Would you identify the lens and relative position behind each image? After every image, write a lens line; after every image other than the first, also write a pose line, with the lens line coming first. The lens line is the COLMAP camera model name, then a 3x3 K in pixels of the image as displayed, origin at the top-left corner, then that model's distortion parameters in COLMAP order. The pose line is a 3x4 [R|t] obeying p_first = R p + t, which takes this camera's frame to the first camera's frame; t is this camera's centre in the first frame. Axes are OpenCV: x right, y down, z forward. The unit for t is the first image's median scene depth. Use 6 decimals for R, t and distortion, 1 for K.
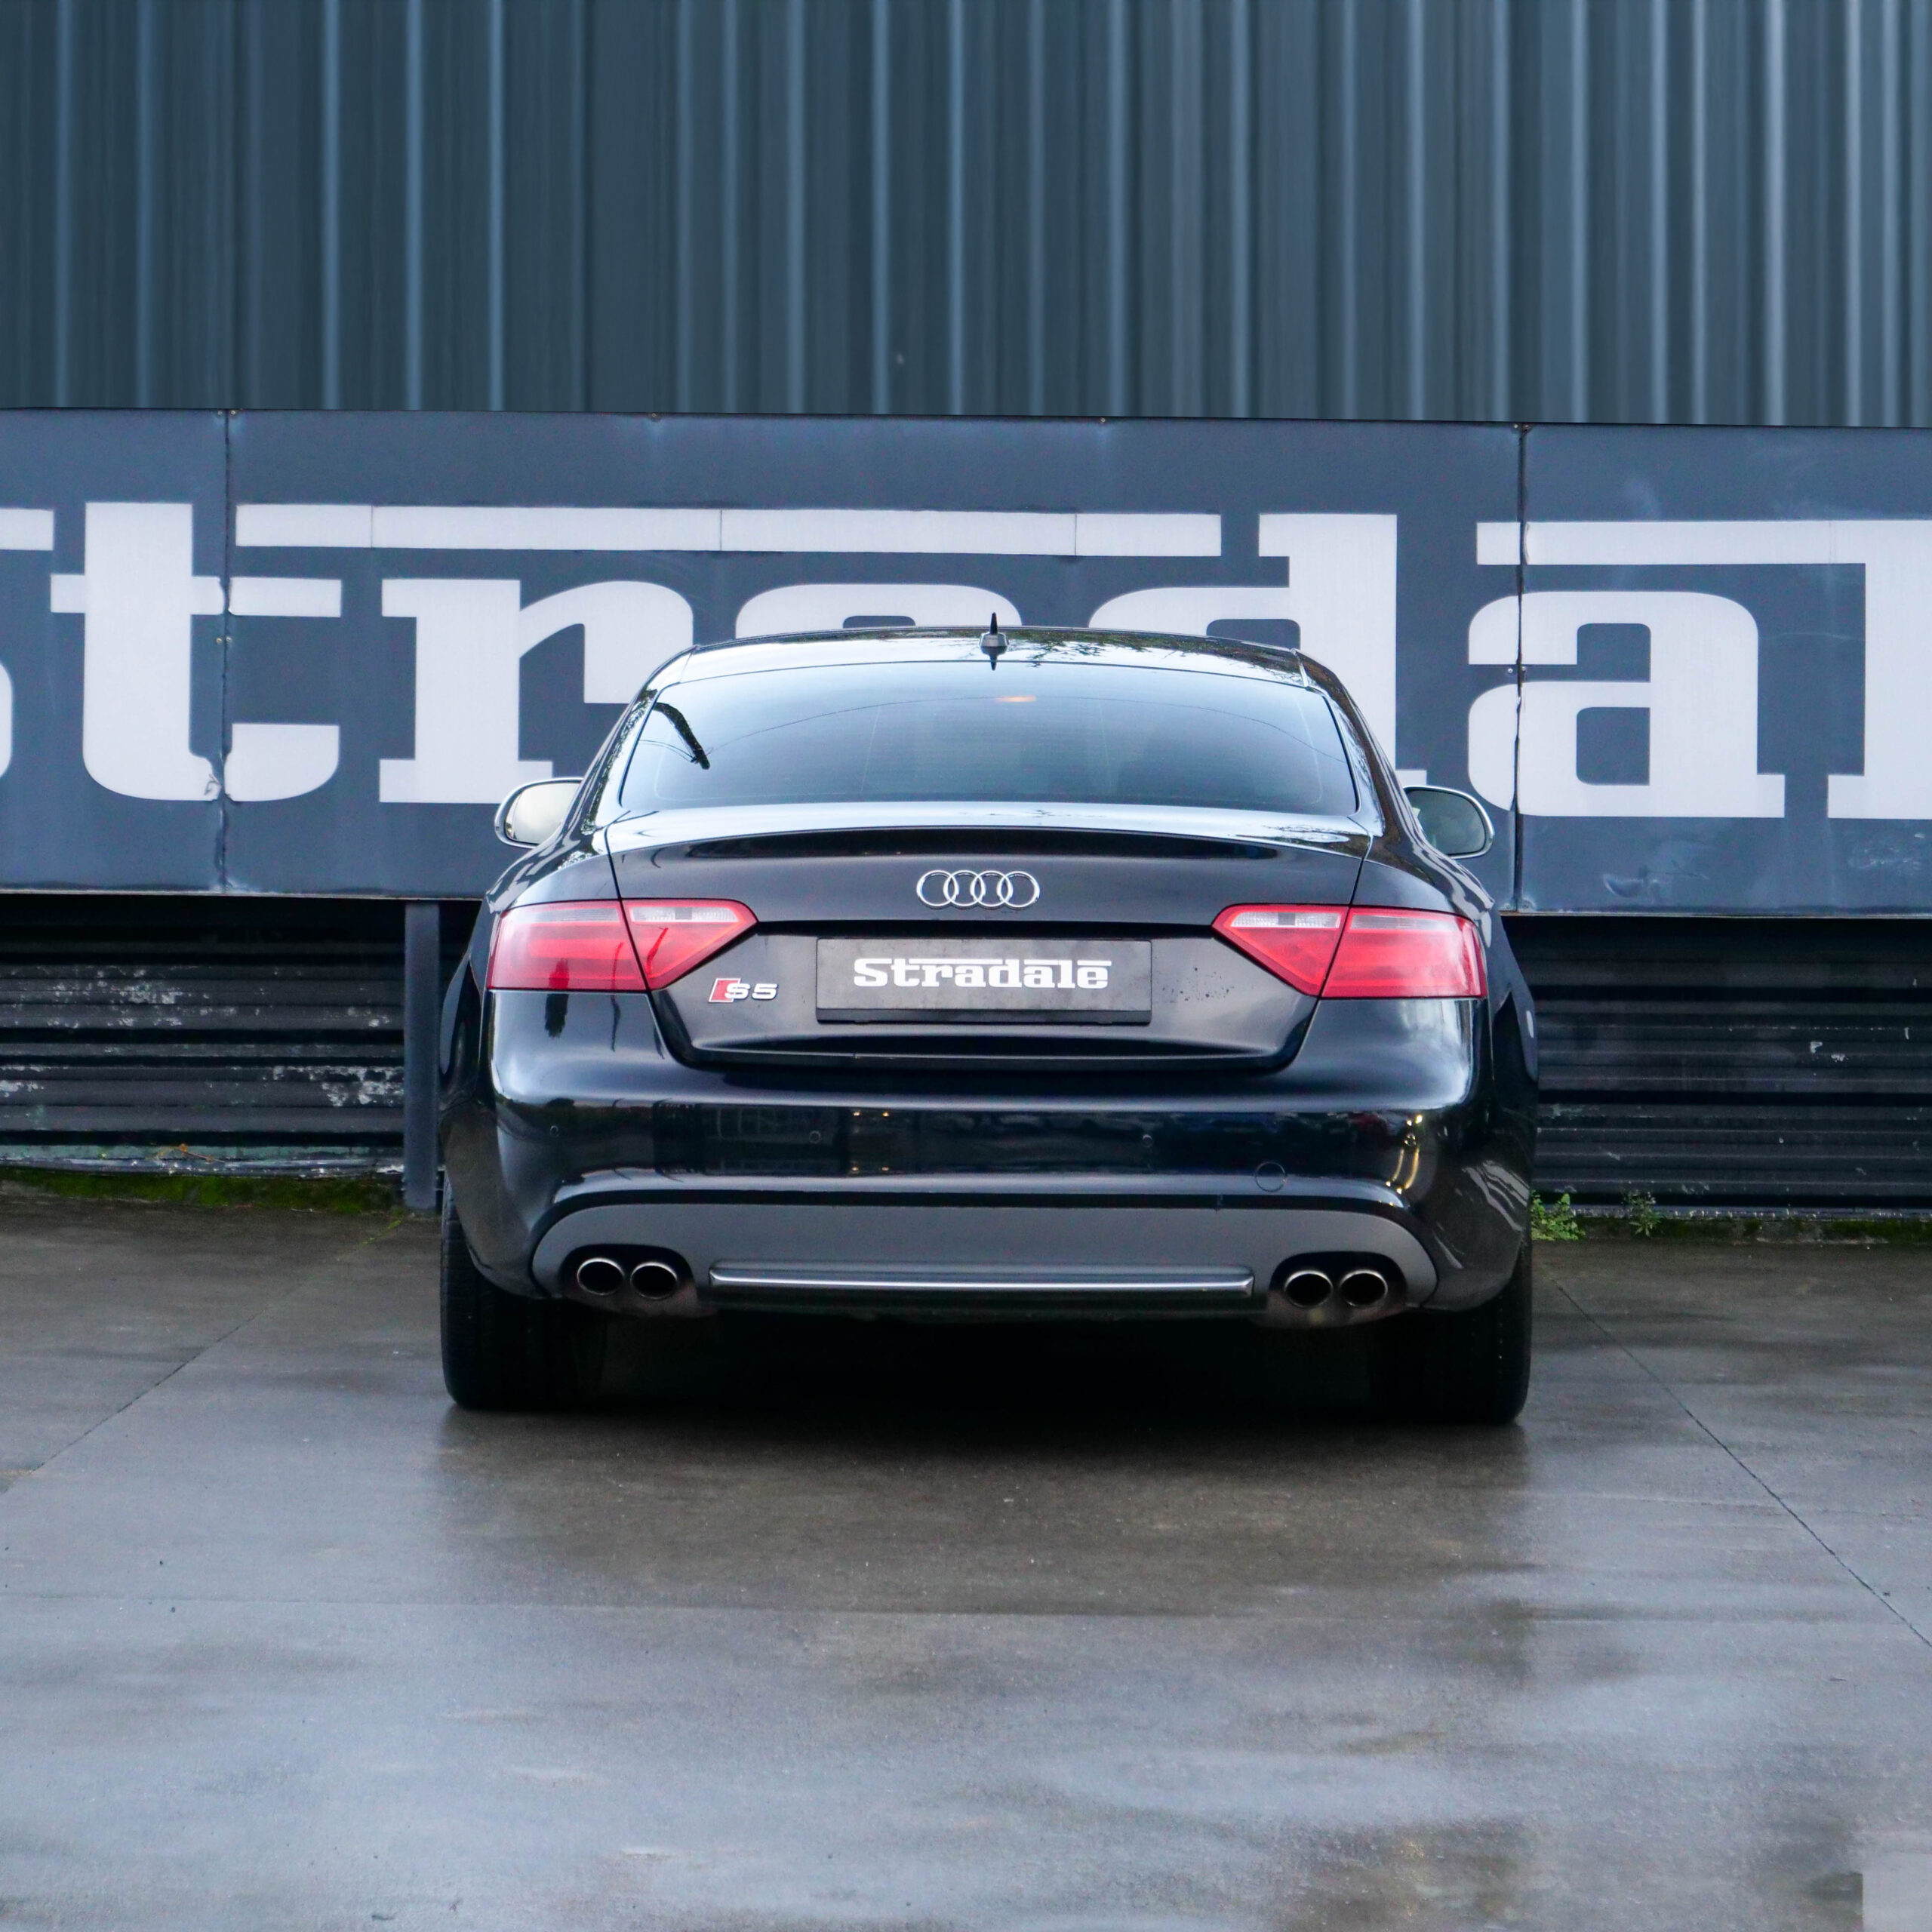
lens RADIAL K [[6353.2, 0, 891.8], [0, 6353.2, 928.9], [0, 0, 1]] dist [0.021917, -0.276480]
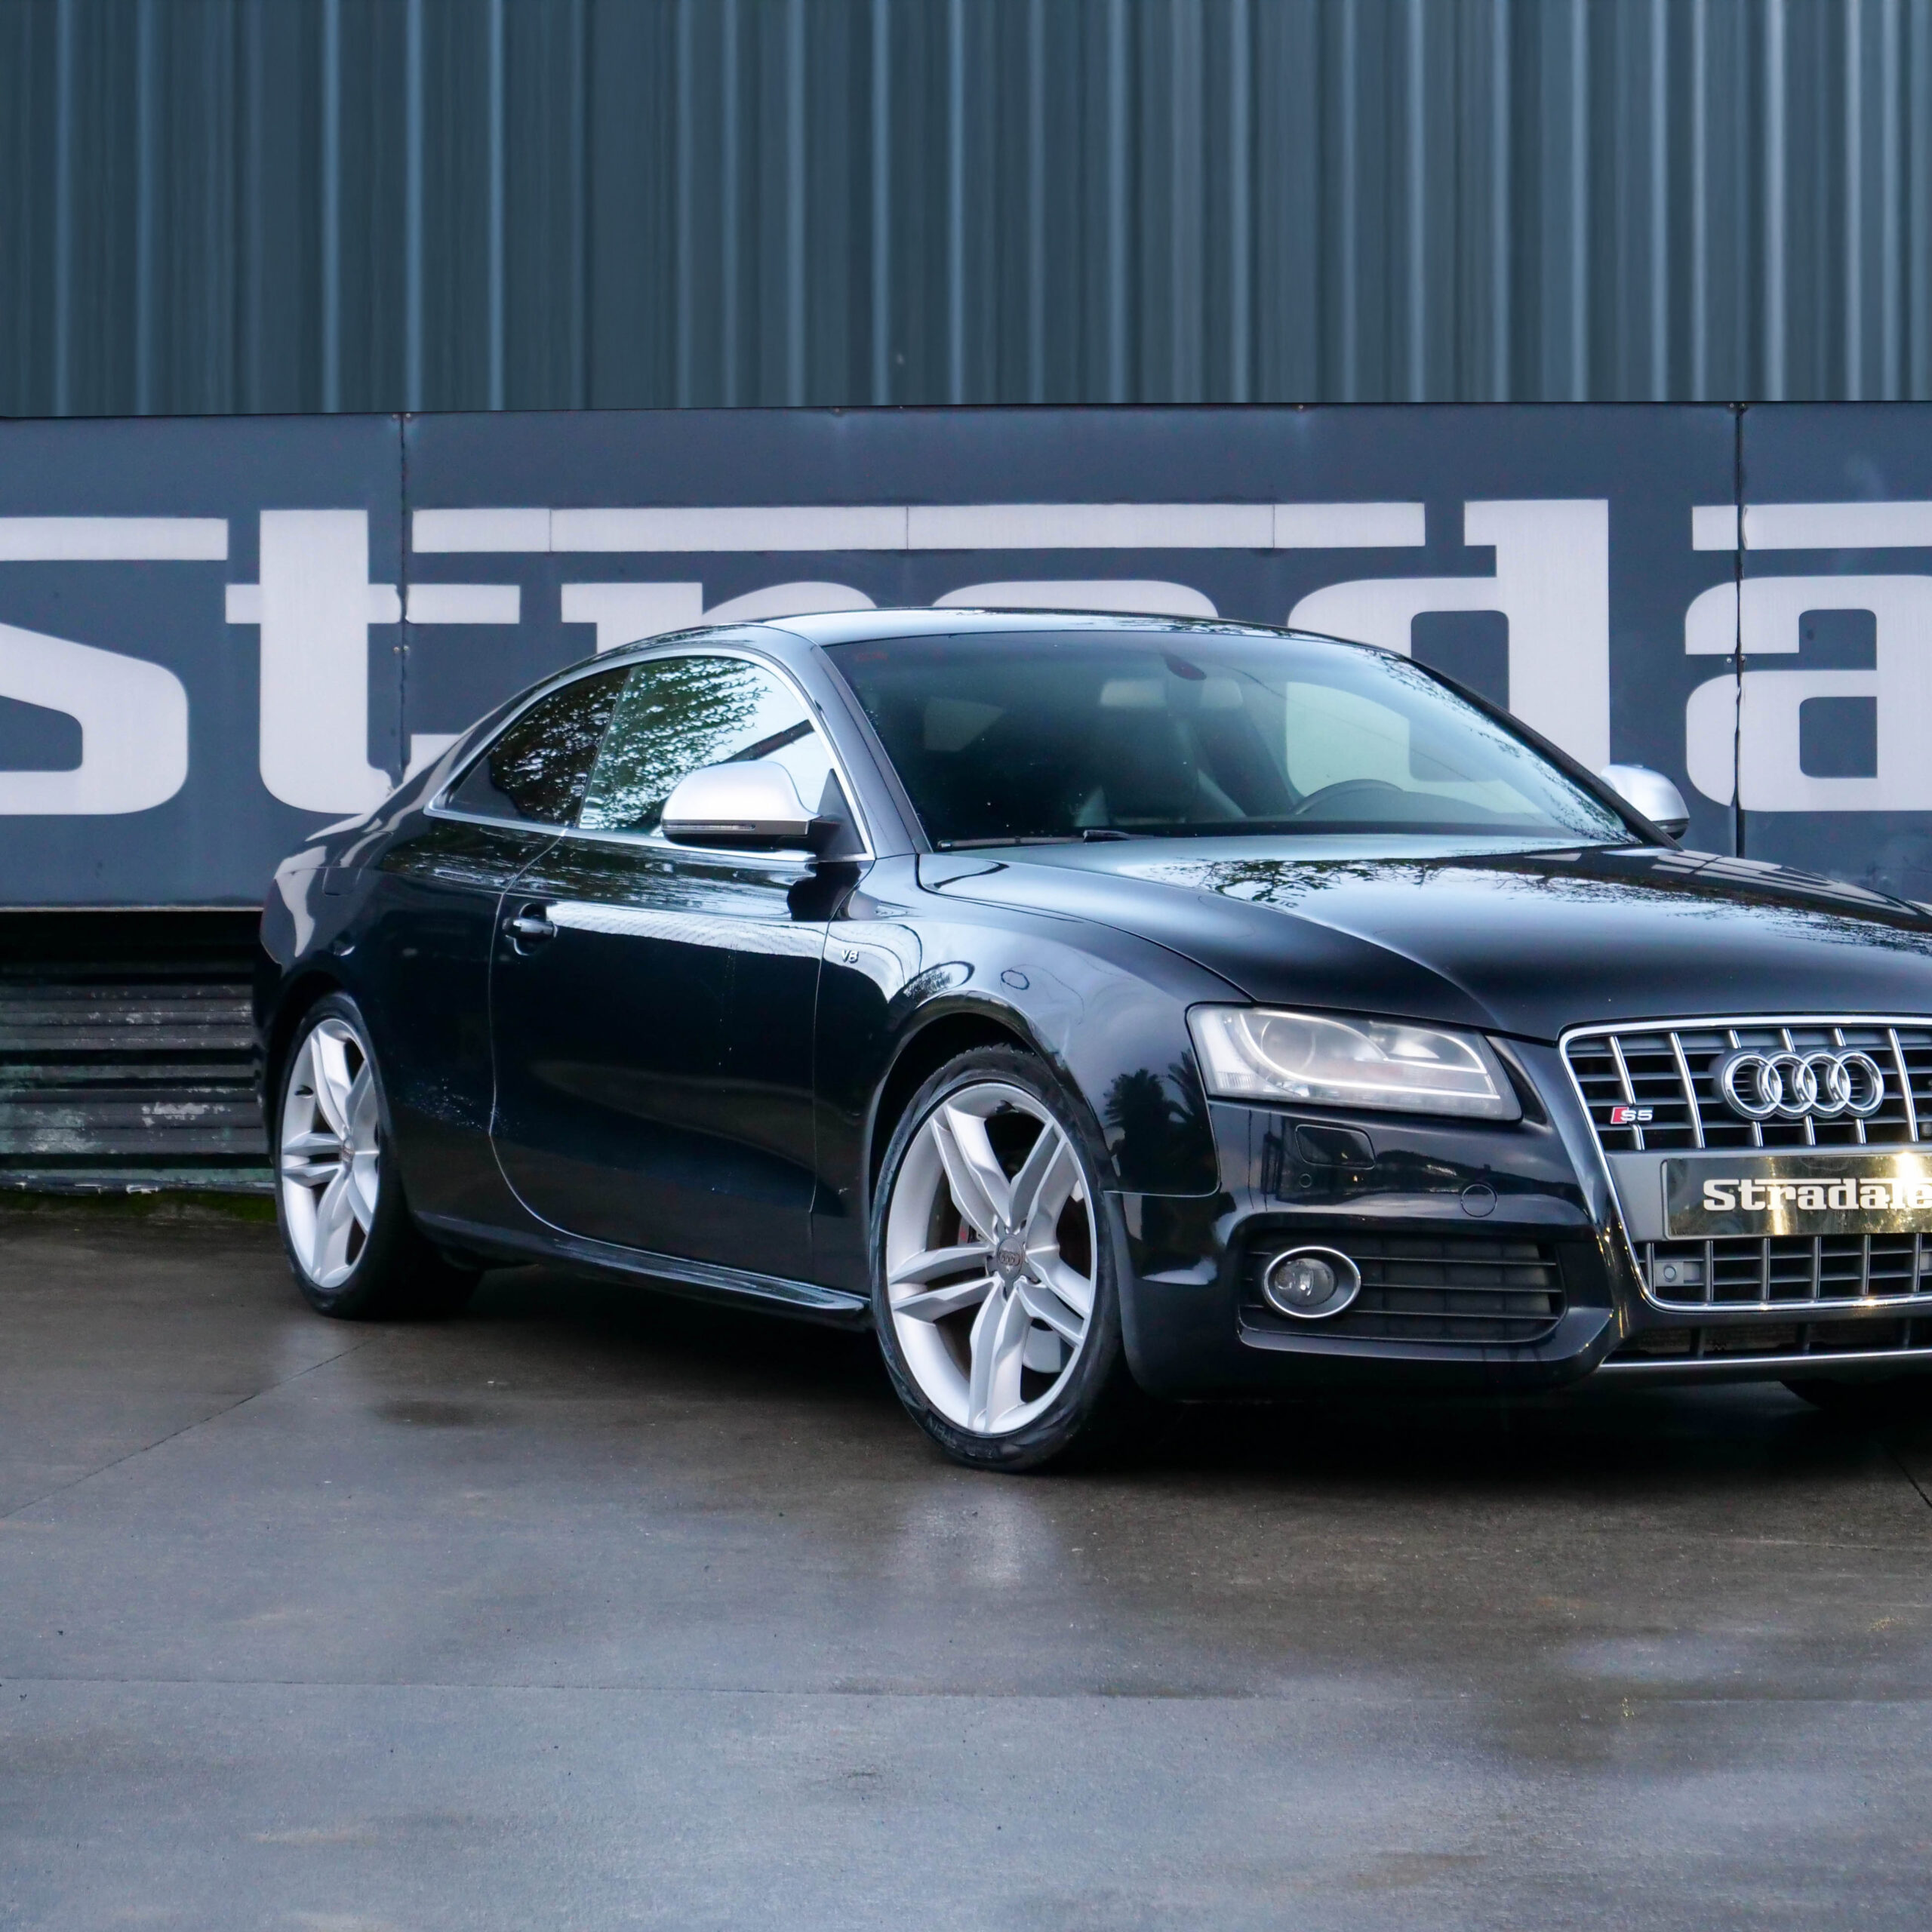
lens RADIAL K [[5680.8, 0, 893.2], [0, 5680.8, 934.4], [0, 0, 1]] dist [0.030679, -0.655038]
pose [[0.997369, -0.011398, -0.071591, 0.032426], [0.010737, 0.999896, -0.009605, 0.007620], [0.071693, 0.008811, 0.997388, 0.136090]]
